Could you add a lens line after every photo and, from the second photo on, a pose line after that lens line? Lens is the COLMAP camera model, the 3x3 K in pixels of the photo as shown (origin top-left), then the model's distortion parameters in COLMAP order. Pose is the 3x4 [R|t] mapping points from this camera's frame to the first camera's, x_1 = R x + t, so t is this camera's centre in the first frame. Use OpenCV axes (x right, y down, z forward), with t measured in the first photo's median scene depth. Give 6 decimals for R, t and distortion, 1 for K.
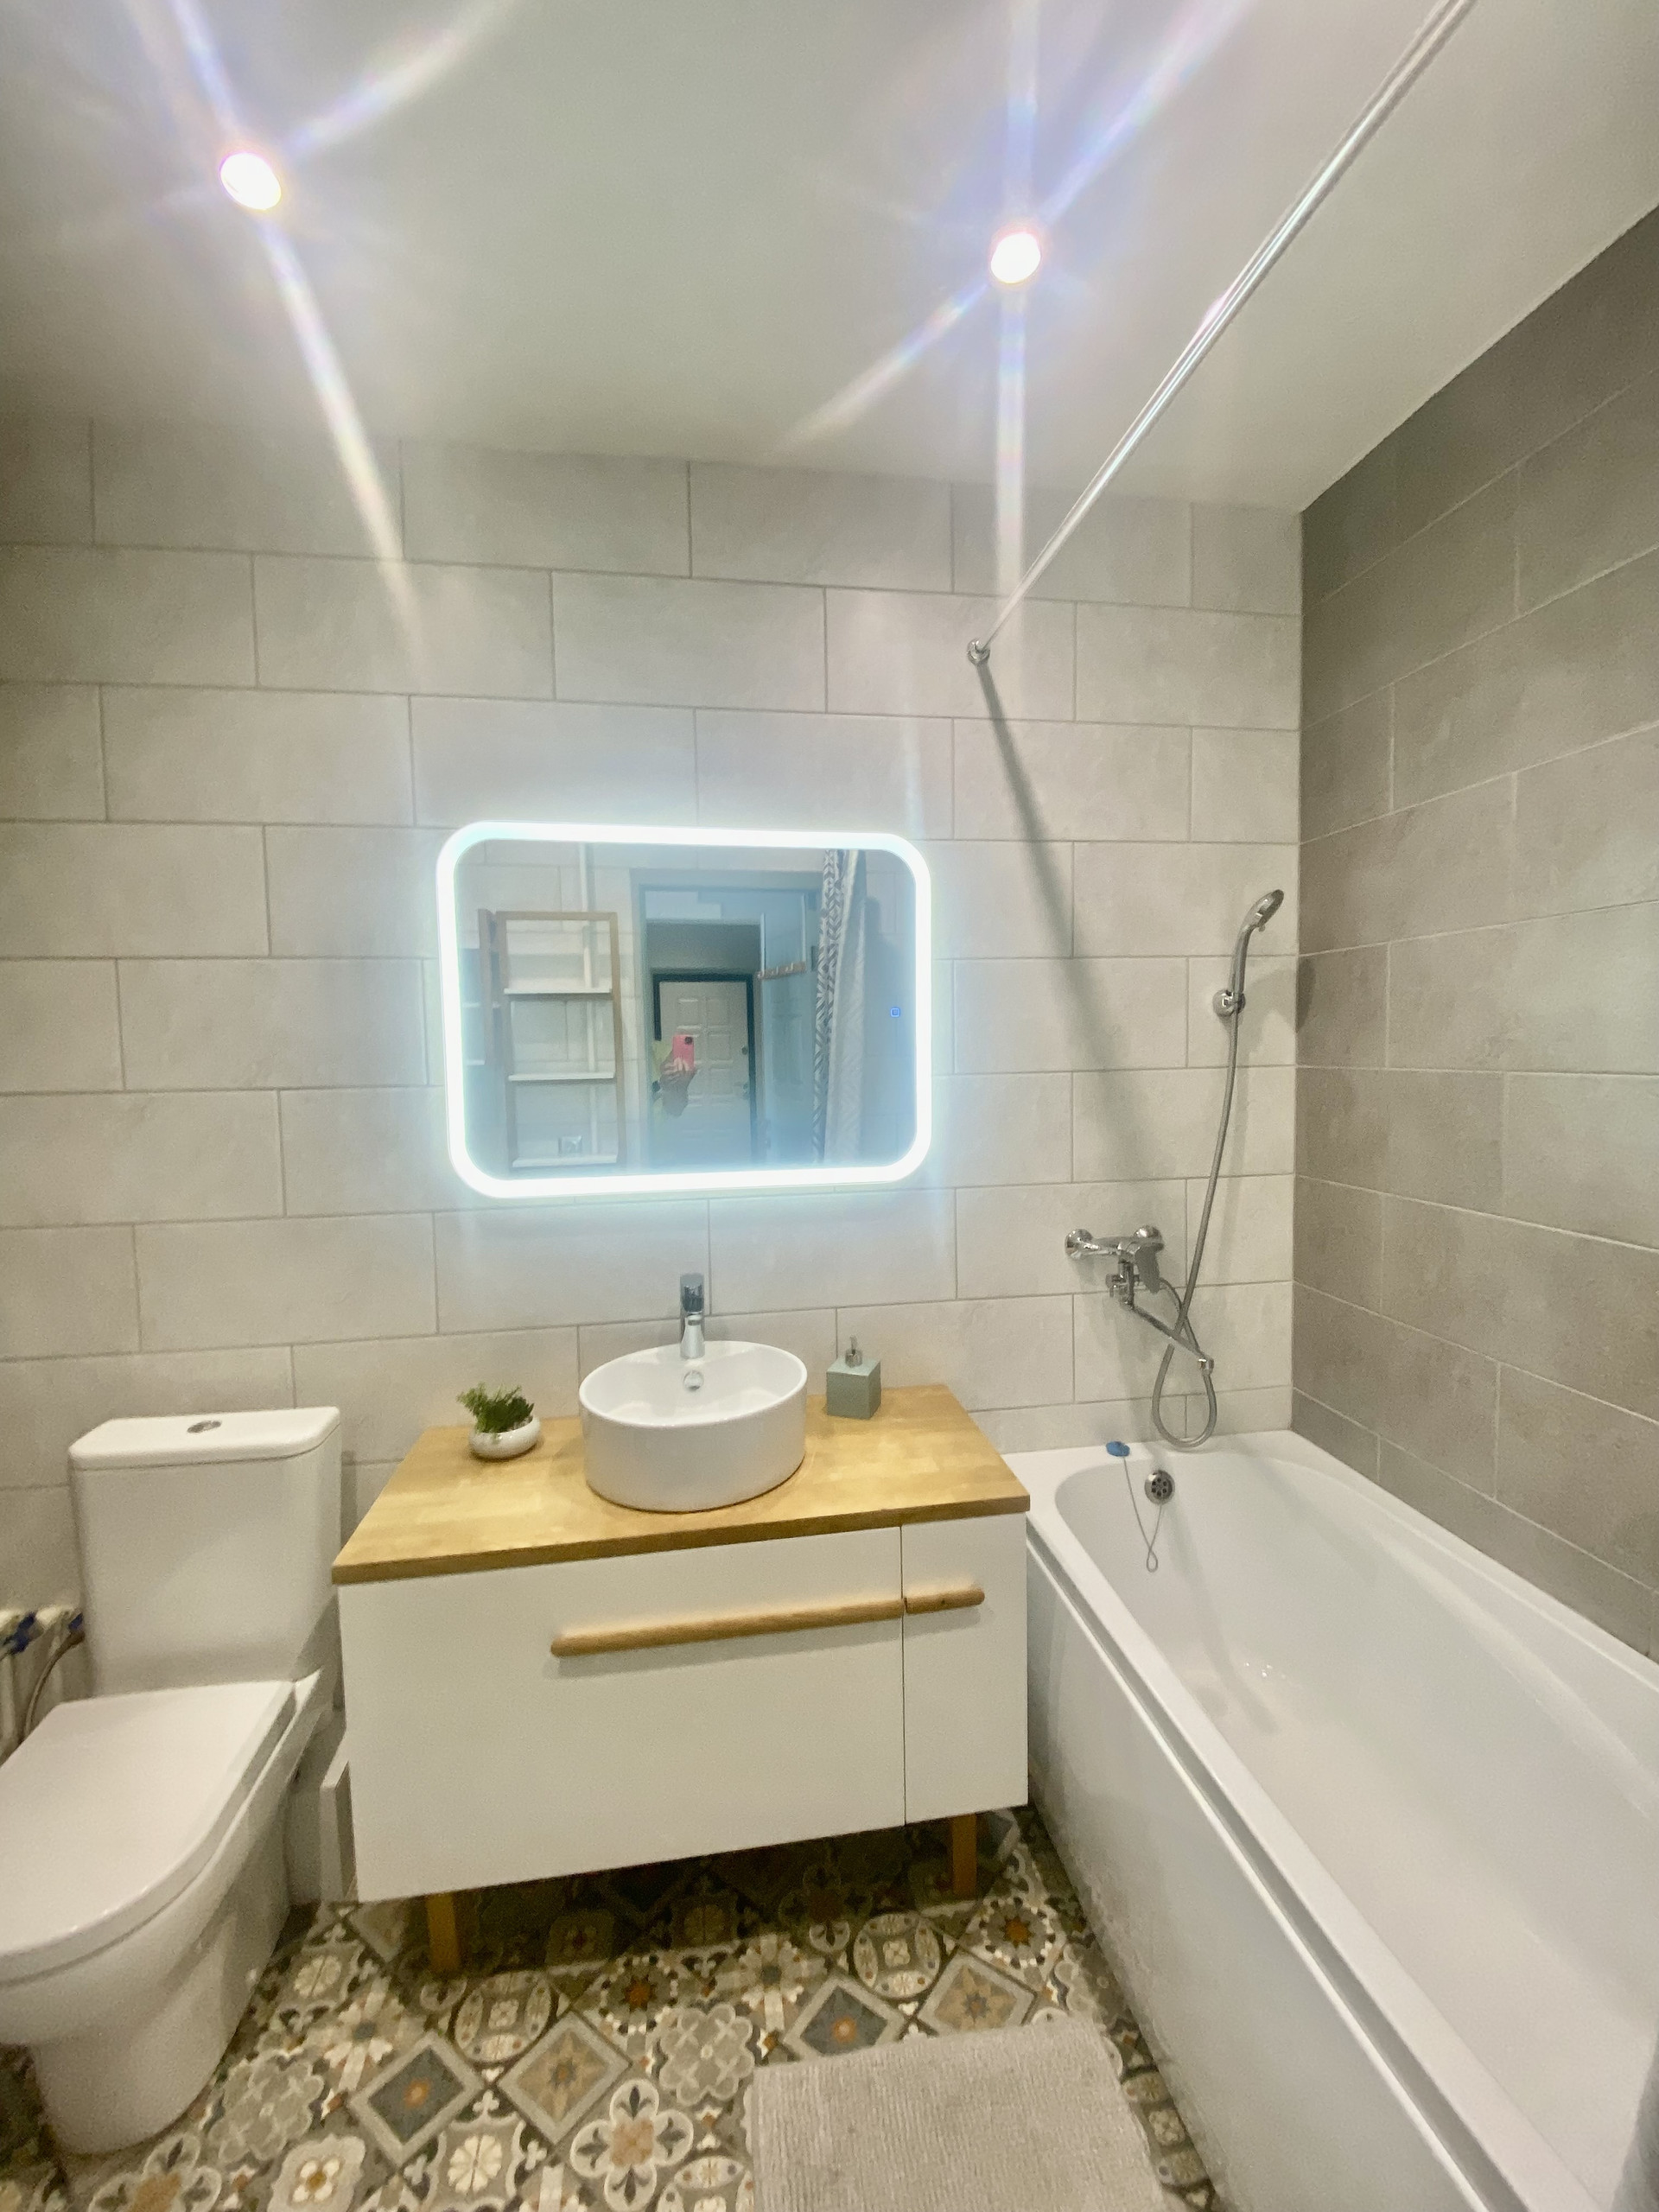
lens RADIAL K [[896.0, 0, 850.0], [0, 896.0, 1045.6], [0, 0, 1]] dist [0.000844, -0.012813]
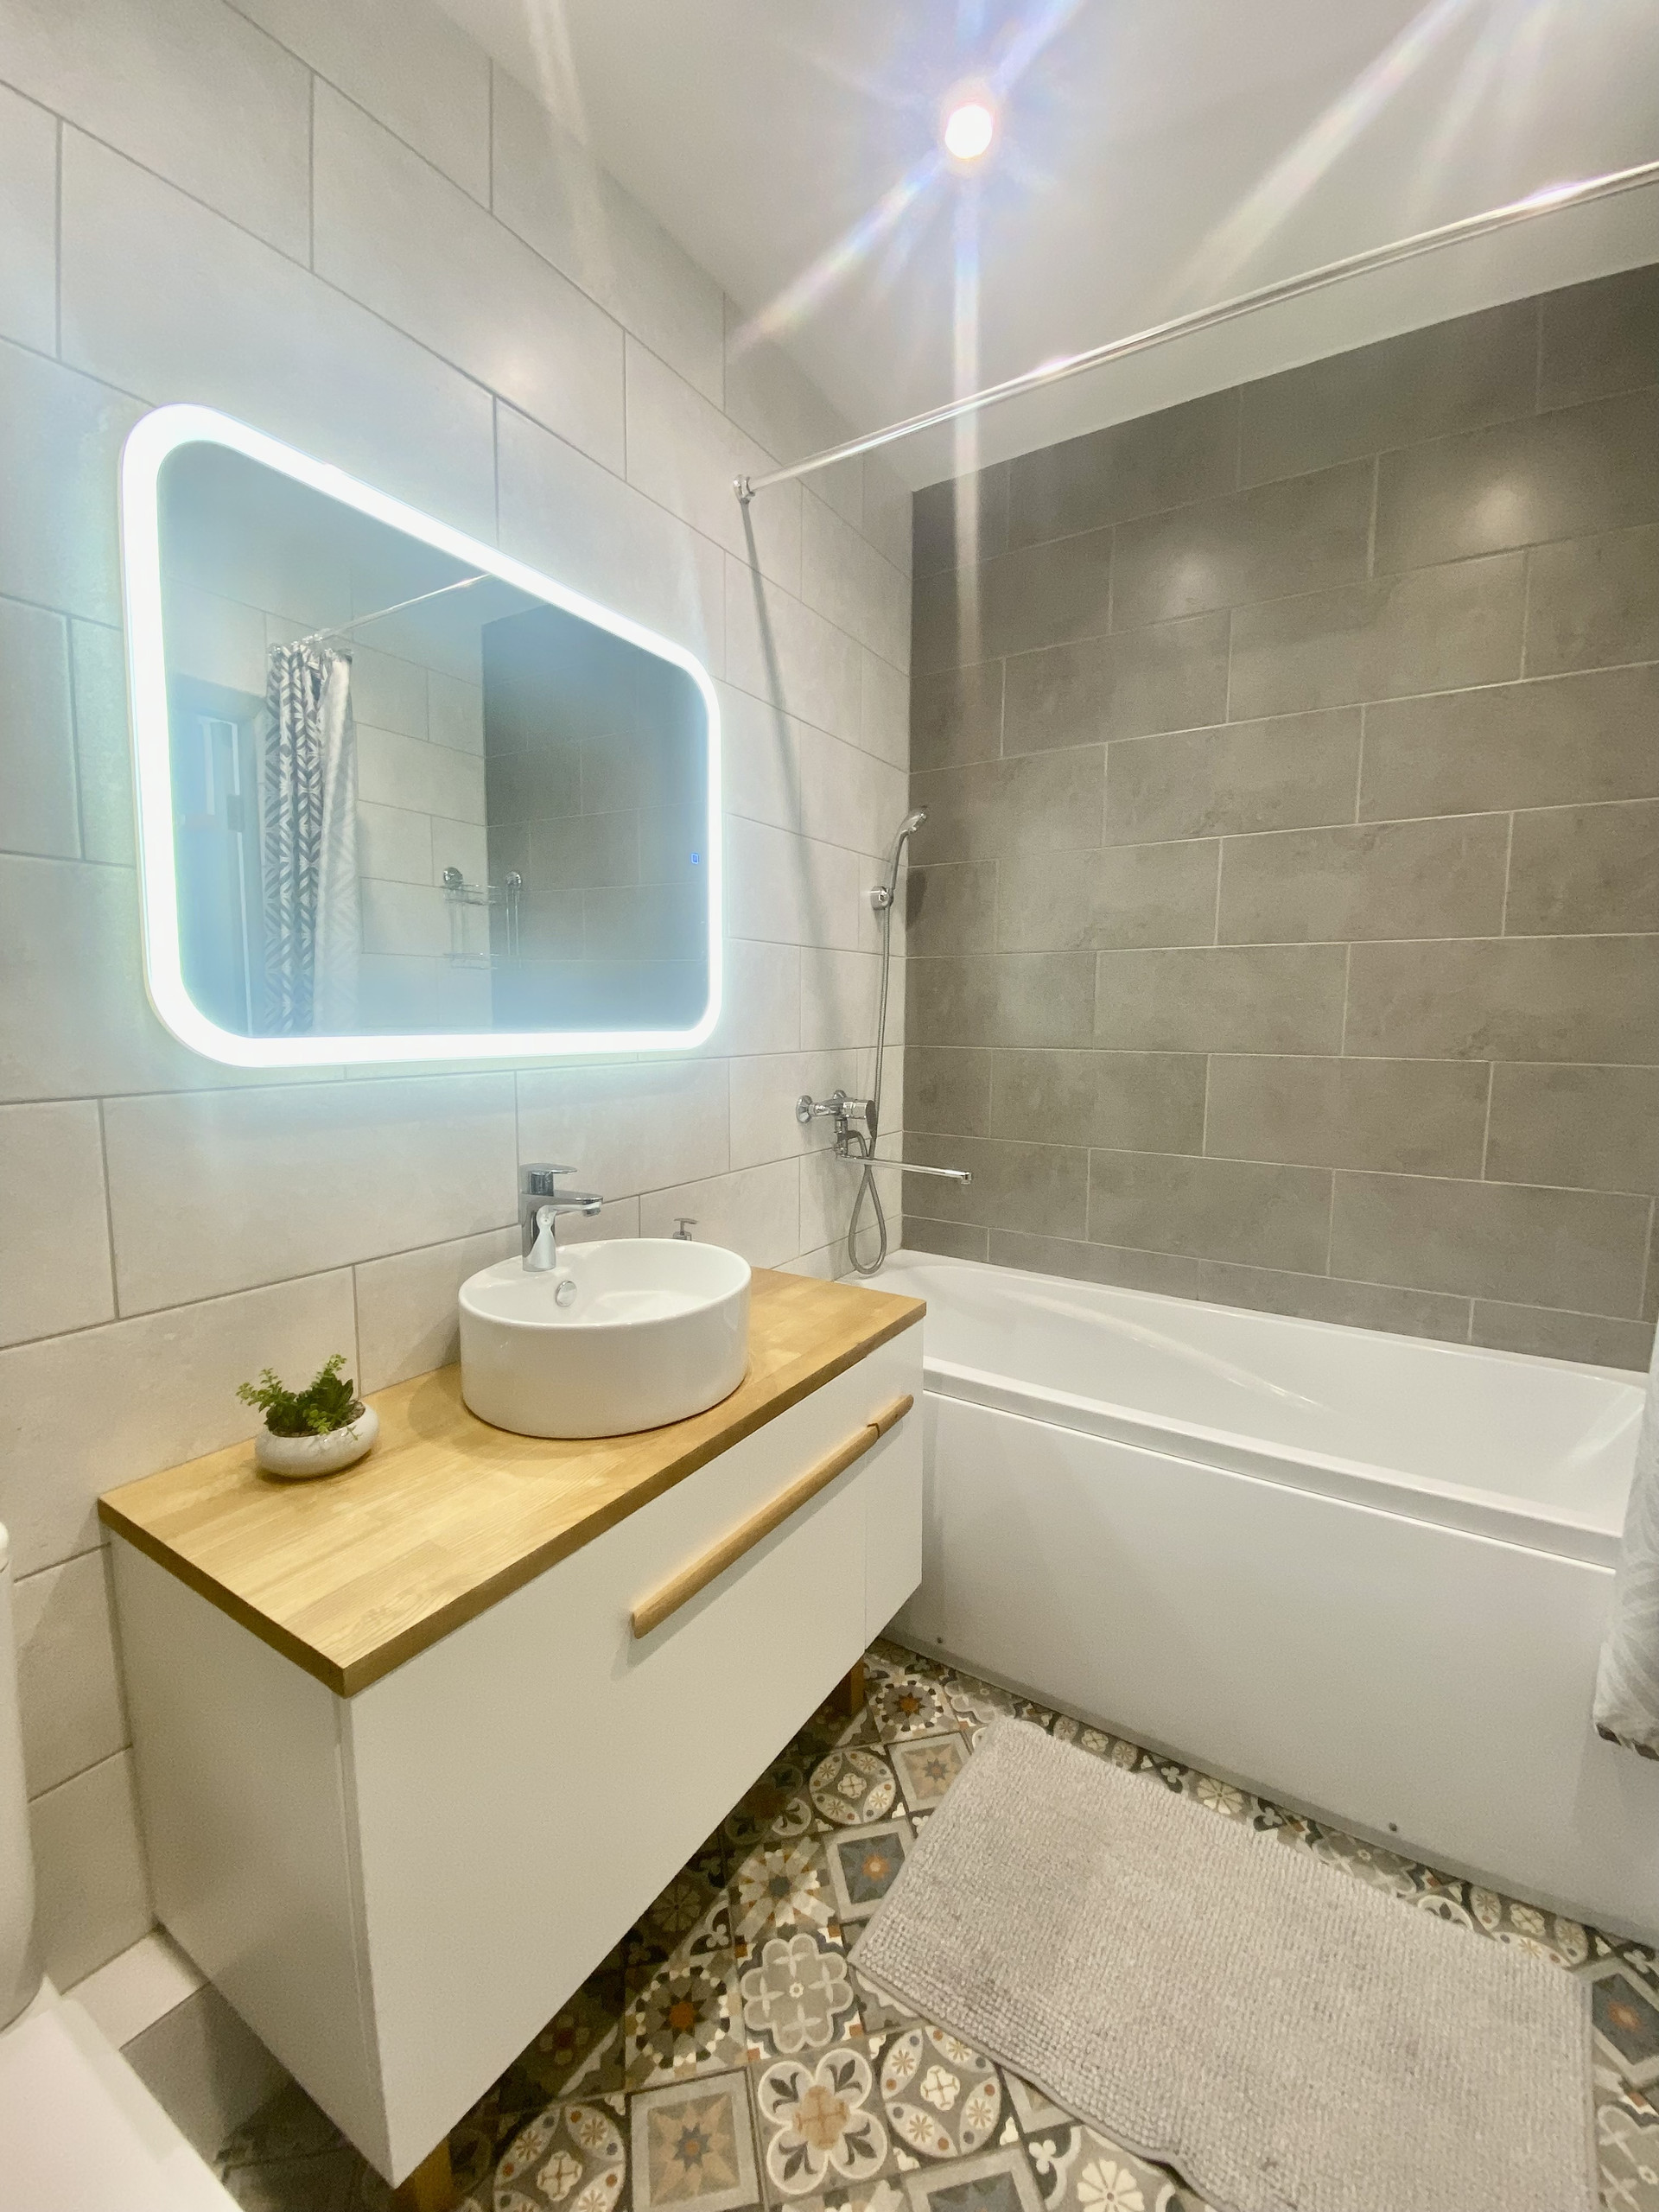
lens RADIAL K [[896.0, 0, 846.4], [0, 896.0, 1051.2], [0, 0, 1]] dist [0.000844, -0.012813]
pose [[0.653208, -0.018054, 0.756963, -0.725435], [-0.014047, 0.999255, 0.035954, 0.165934], [-0.757048, -0.034119, 0.652467, 0.388975]]
